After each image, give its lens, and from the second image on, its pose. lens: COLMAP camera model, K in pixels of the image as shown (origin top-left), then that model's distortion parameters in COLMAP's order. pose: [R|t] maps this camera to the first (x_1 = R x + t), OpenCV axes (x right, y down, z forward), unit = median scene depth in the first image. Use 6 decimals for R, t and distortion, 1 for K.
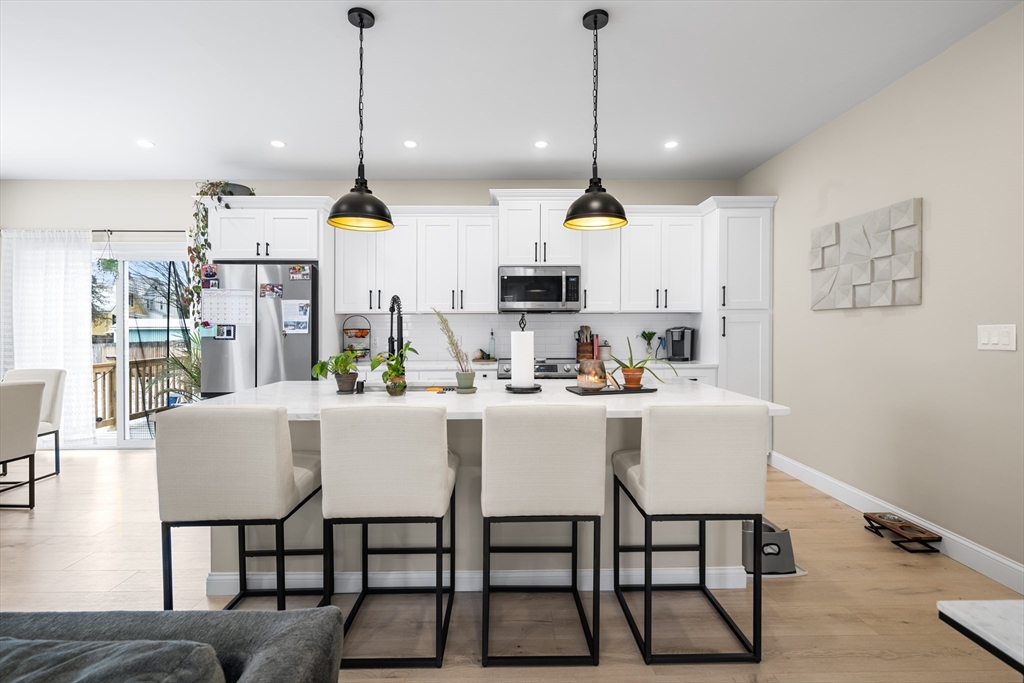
lens RADIAL K [[458.1, 0, 513.4], [0, 458.1, 331.9], [0, 0, 1]] dist [-0.001670, 0.000171]
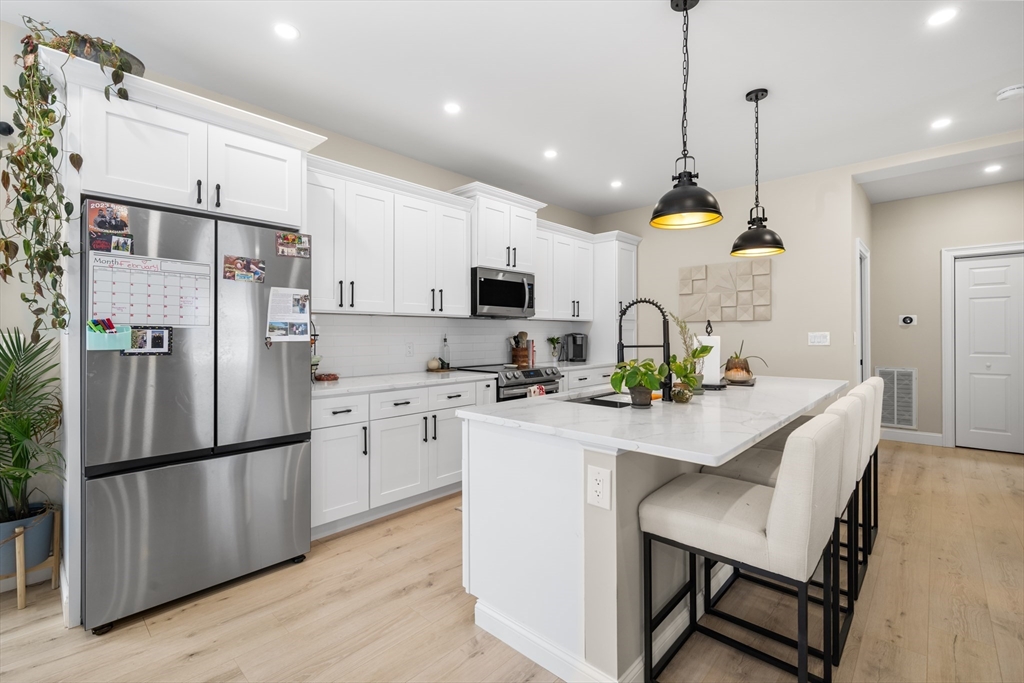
lens RADIAL K [[458.1, 0, 513.9], [0, 458.1, 340.3], [0, 0, 1]] dist [-0.001670, 0.000171]
pose [[0.688181, -0.008805, 0.725485, -0.717124], [0.007084, 0.999960, 0.005417, 0.000296], [-0.725504, 0.001411, 0.688216, 0.344147]]
